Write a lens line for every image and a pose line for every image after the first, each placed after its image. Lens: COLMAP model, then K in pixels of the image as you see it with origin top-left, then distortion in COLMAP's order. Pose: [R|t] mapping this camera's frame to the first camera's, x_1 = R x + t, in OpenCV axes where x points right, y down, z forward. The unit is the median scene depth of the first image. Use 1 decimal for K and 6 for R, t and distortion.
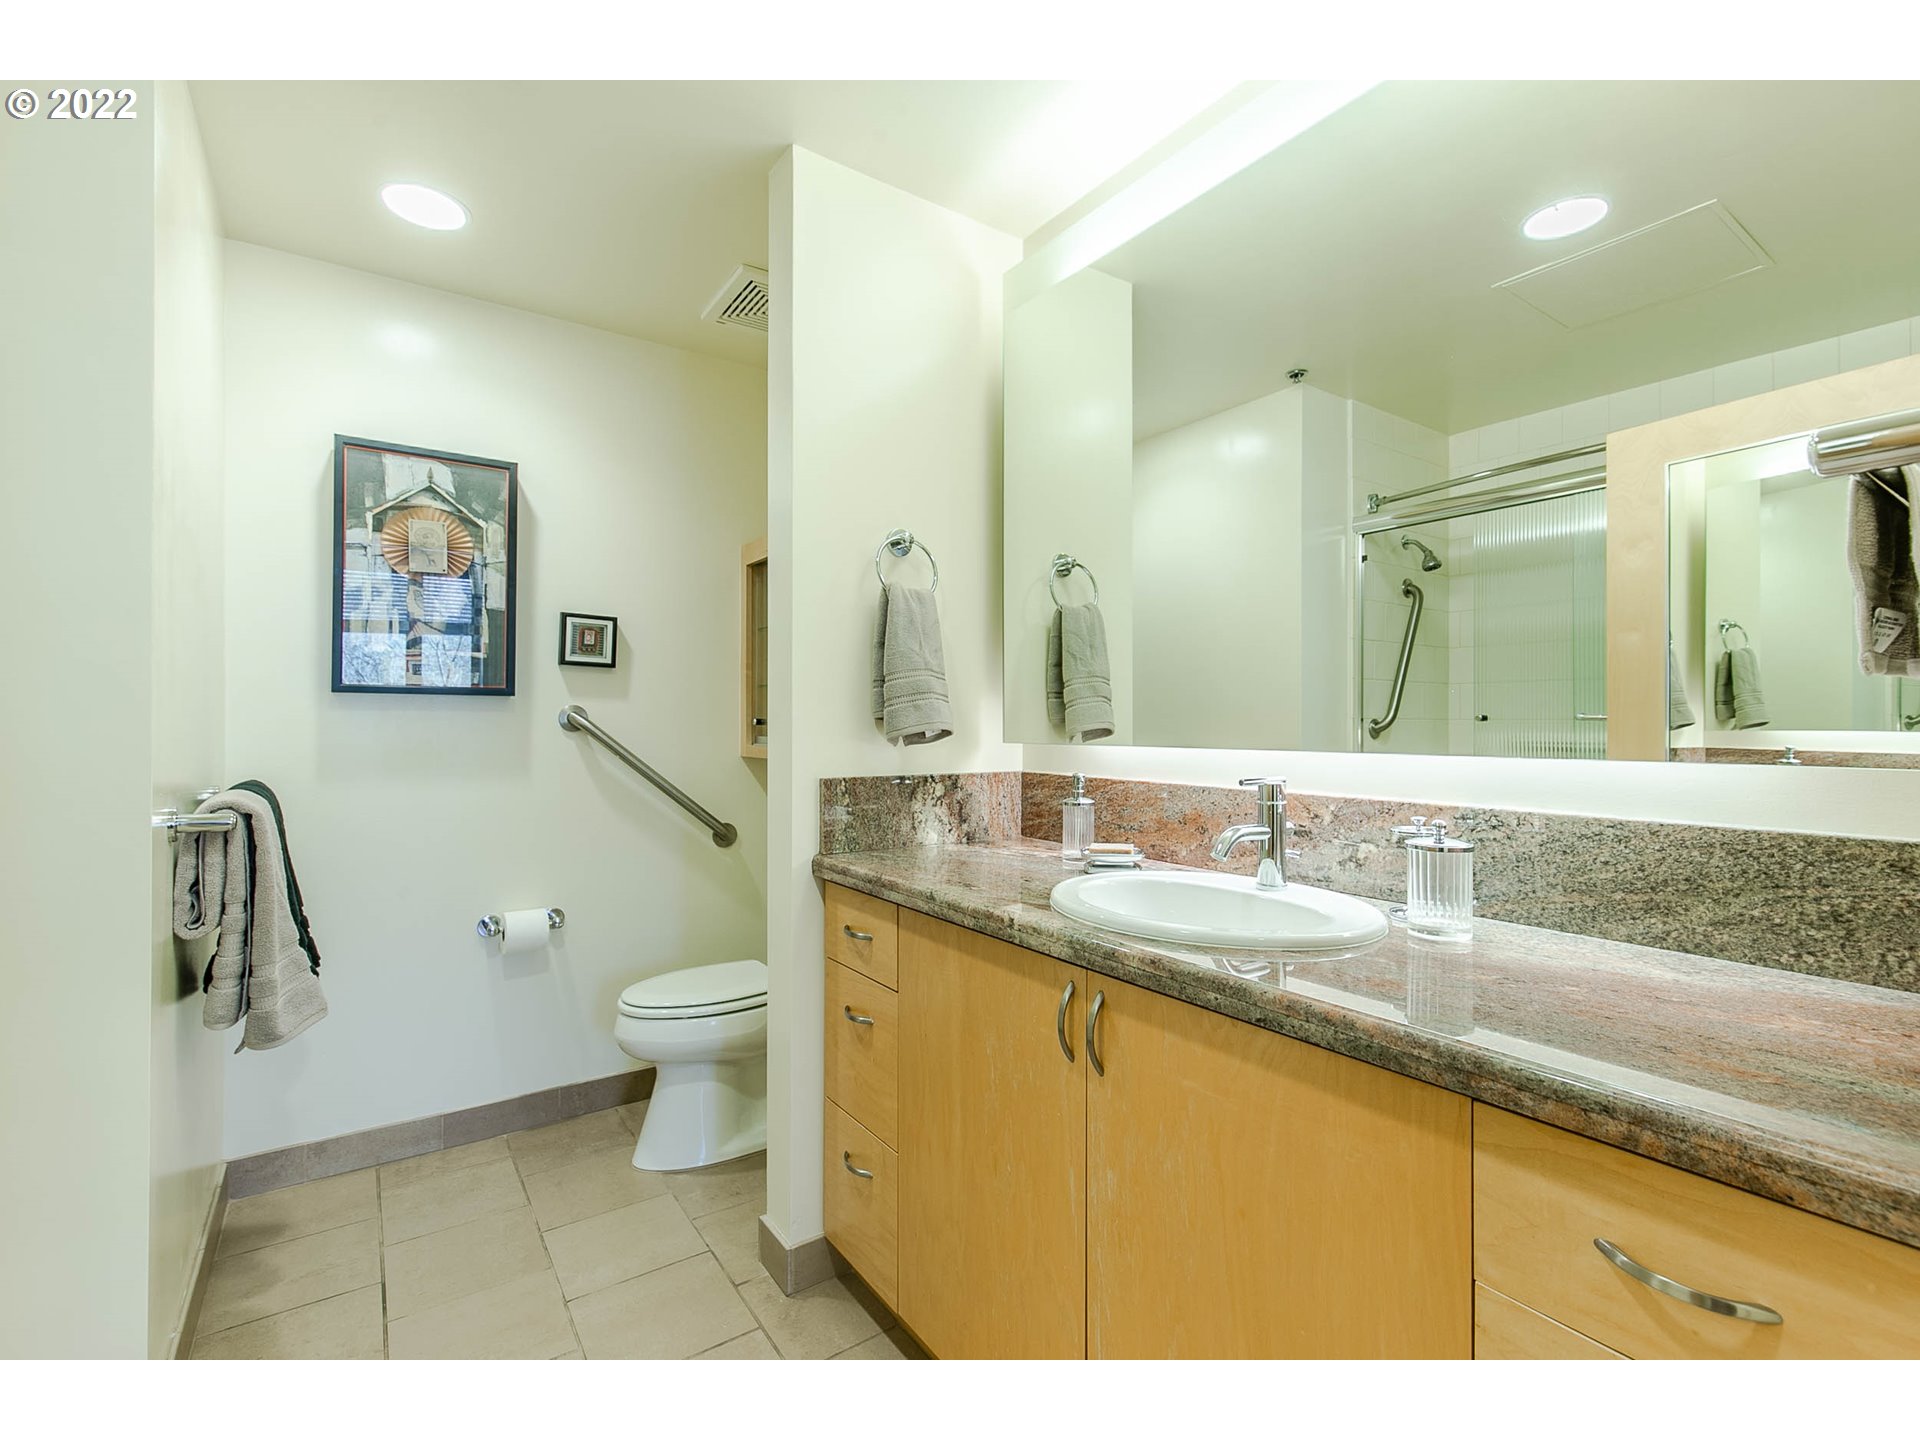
lens RADIAL K [[870.5, 0, 963.5], [0, 870.5, 712.2], [0, 0, 1]] dist [0.003840, -0.000023]
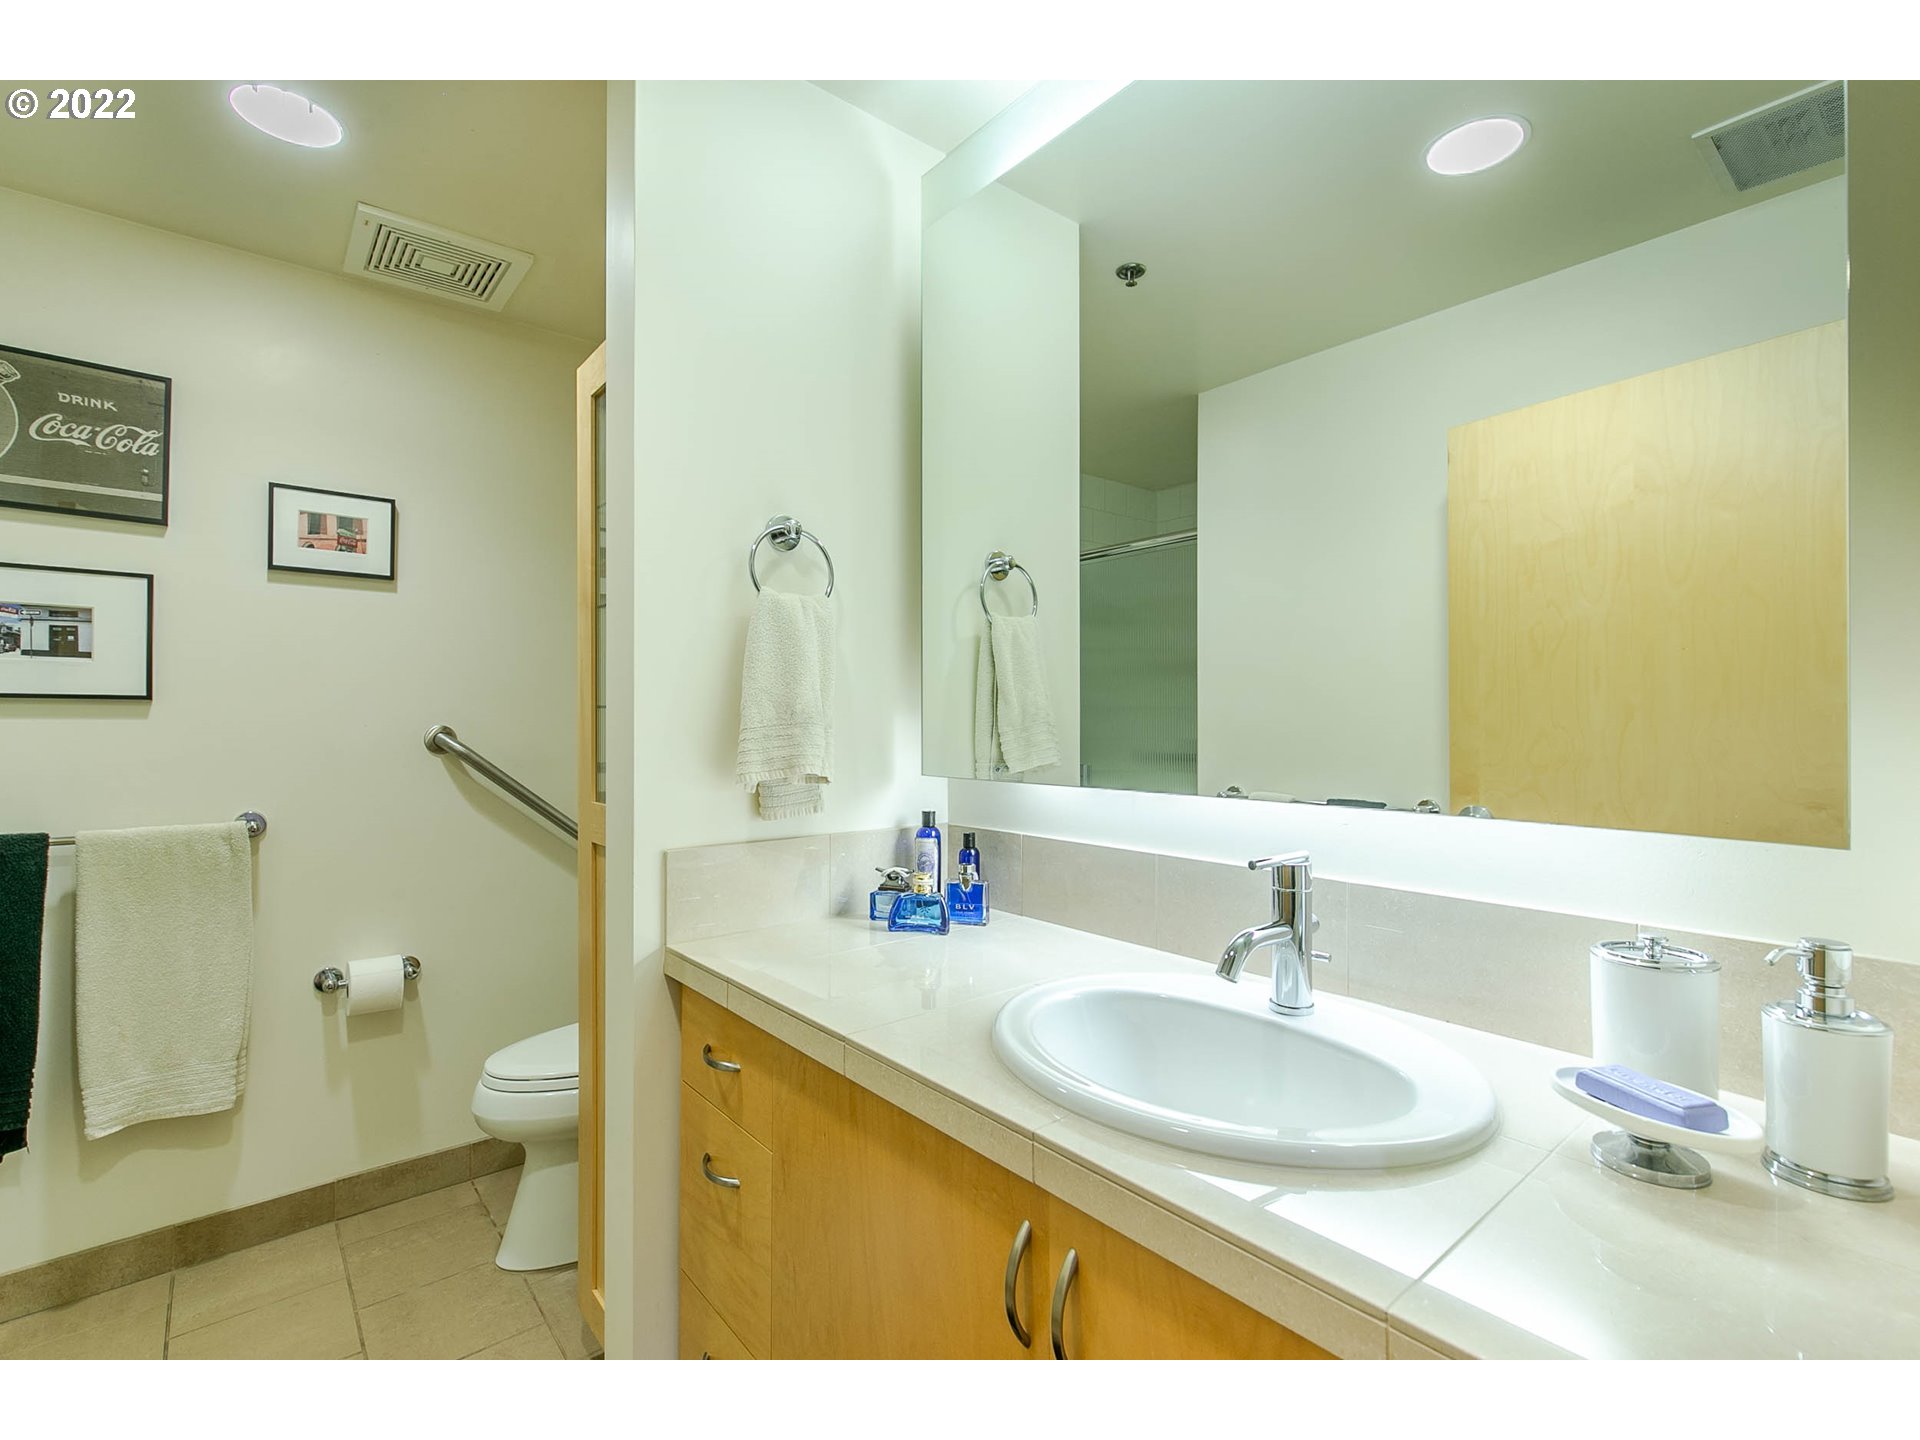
lens RADIAL K [[870.5, 0, 963.5], [0, 870.5, 712.2], [0, 0, 1]] dist [0.003840, -0.000023]
pose [[0.995240, 0.003971, 0.097374, 0.009935], [-0.002055, 0.999802, -0.019769, -0.023371], [-0.097433, 0.019475, 0.995052, 0.229202]]
